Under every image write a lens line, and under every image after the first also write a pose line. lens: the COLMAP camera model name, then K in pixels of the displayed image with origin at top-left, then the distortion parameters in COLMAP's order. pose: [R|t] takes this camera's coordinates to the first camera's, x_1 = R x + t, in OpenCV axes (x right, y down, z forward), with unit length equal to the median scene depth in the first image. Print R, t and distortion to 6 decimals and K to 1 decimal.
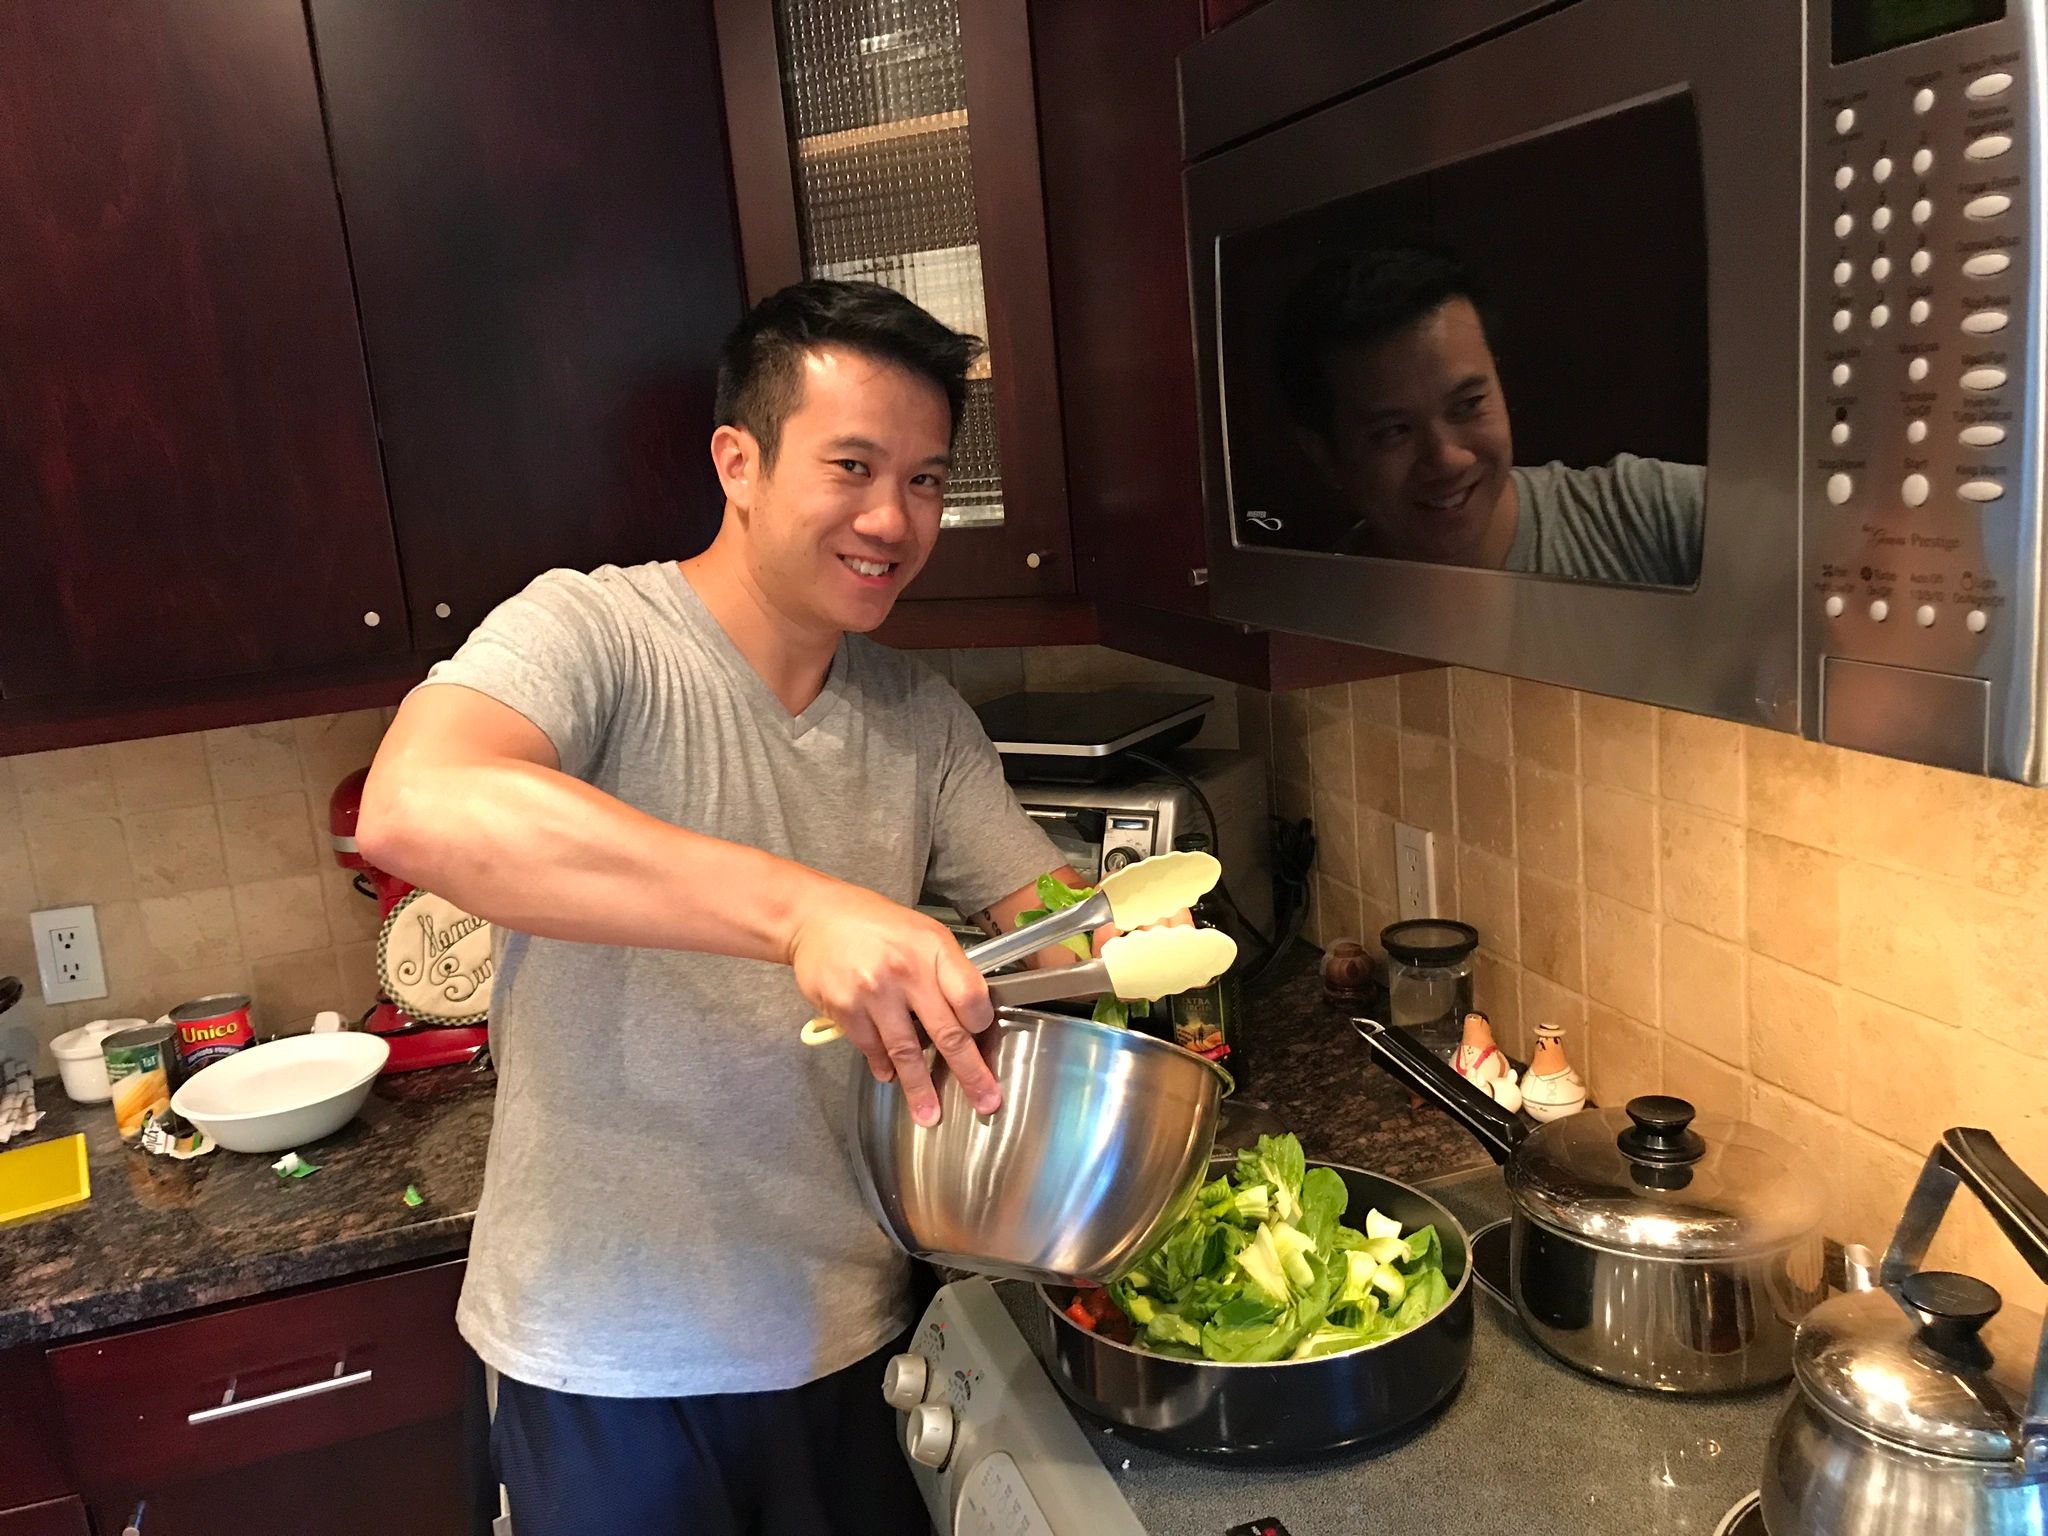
lens RADIAL K [[1710.4, 0, 986.7], [0, 1710.4, 766.6], [0, 0, 1]] dist [0.103881, -0.002557]
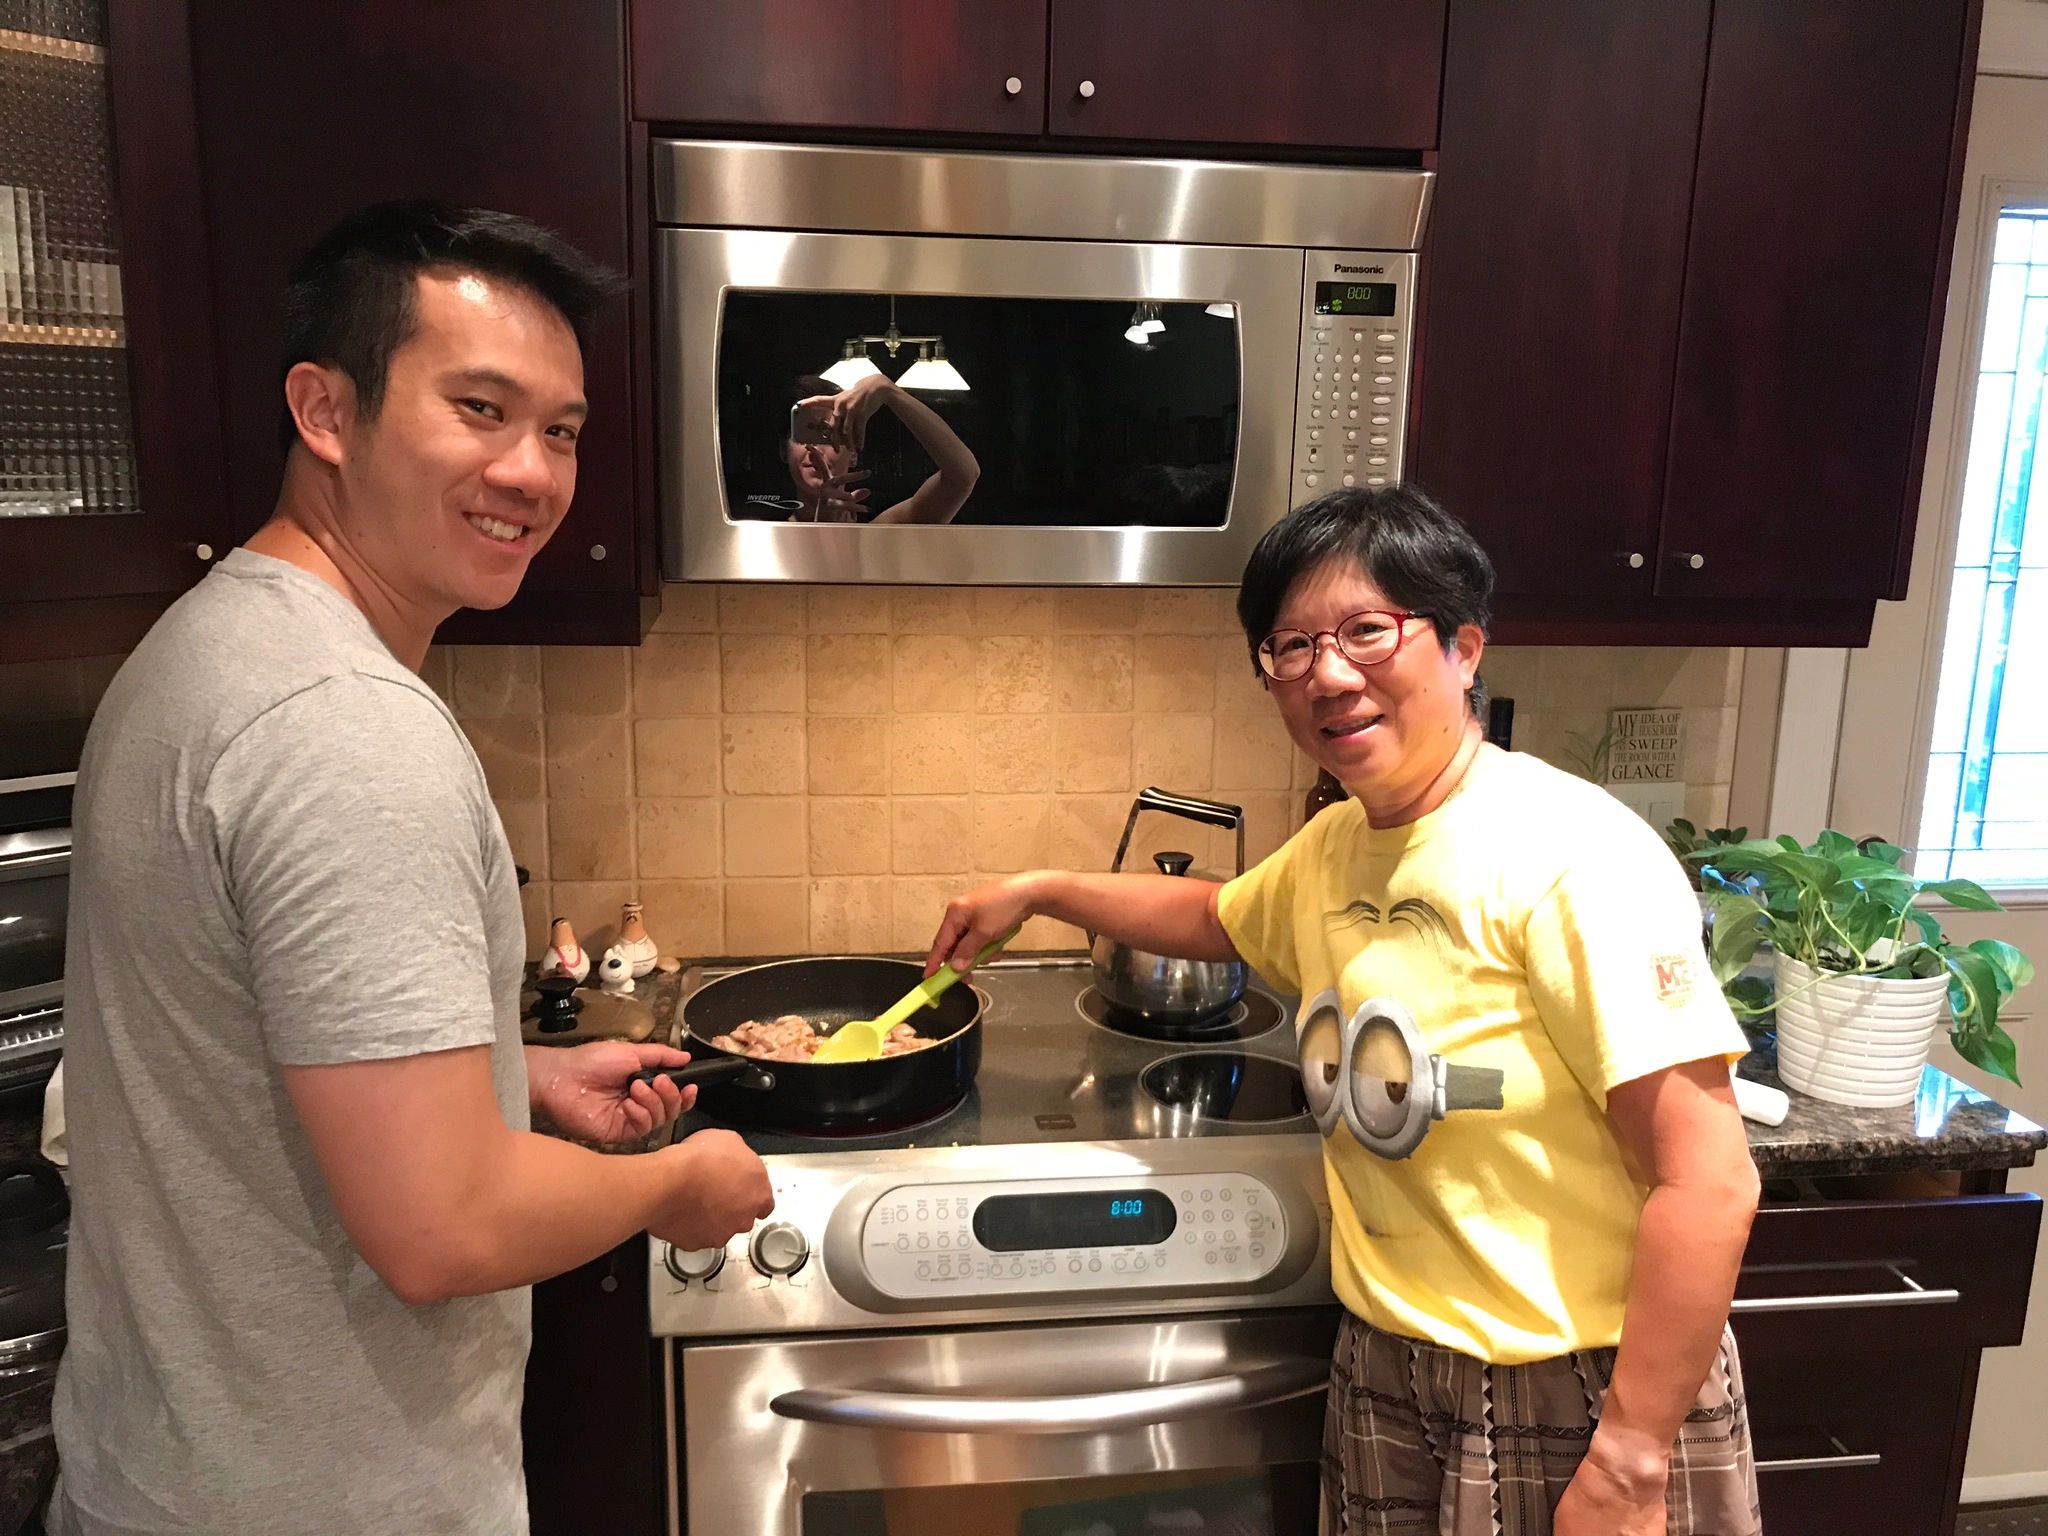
lens RADIAL K [[1710.4, 0, 986.7], [0, 1710.4, 766.6], [0, 0, 1]] dist [0.103881, -0.002557]
pose [[0.151896, -0.092001, 0.984105, -1.045253], [0.161246, 0.984626, 0.067161, 0.000967], [-0.975155, 0.148481, 0.164396, 0.575649]]
